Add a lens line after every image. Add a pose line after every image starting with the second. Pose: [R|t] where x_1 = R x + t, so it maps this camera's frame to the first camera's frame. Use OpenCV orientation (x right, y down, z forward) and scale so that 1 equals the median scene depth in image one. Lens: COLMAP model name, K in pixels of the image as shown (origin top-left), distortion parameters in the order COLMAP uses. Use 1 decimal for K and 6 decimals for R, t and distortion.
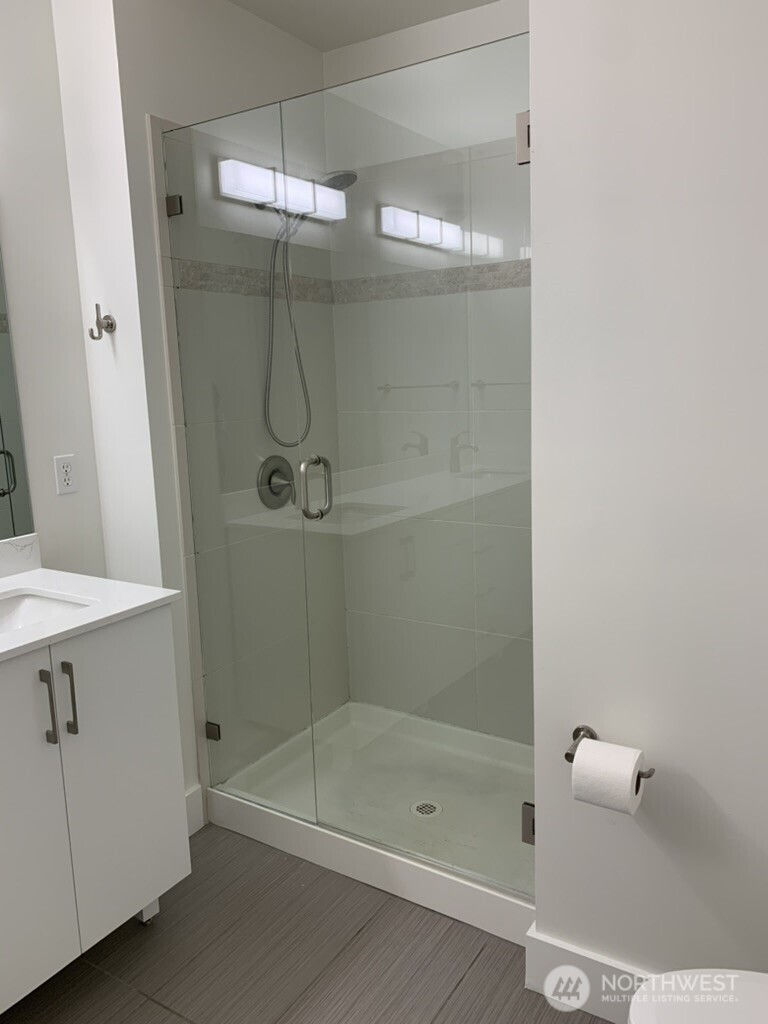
lens RADIAL K [[785.4, 0, 379.9], [0, 785.4, 508.3], [0, 0, 1]] dist [0.121748, -0.227476]
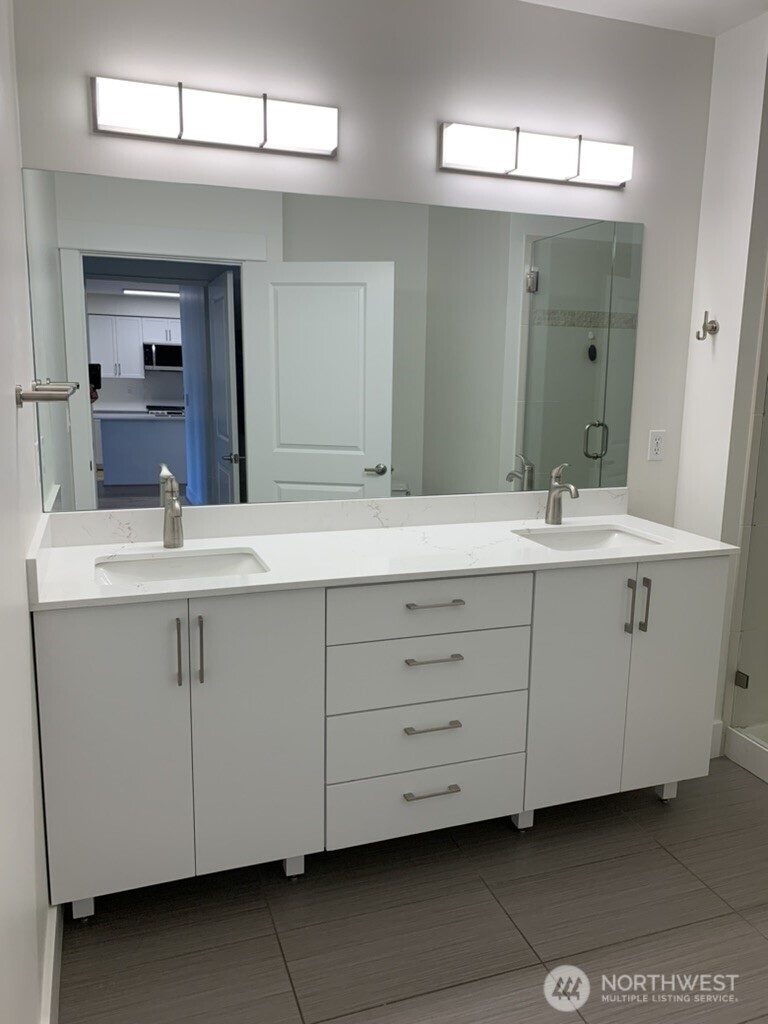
lens RADIAL K [[785.4, 0, 379.9], [0, 785.4, 508.3], [0, 0, 1]] dist [0.121748, -0.227476]
pose [[0.789168, 0.157251, -0.593706, 0.028094], [-0.147752, 0.986887, 0.064995, 0.039630], [0.596141, 0.036429, 0.802053, -0.283846]]
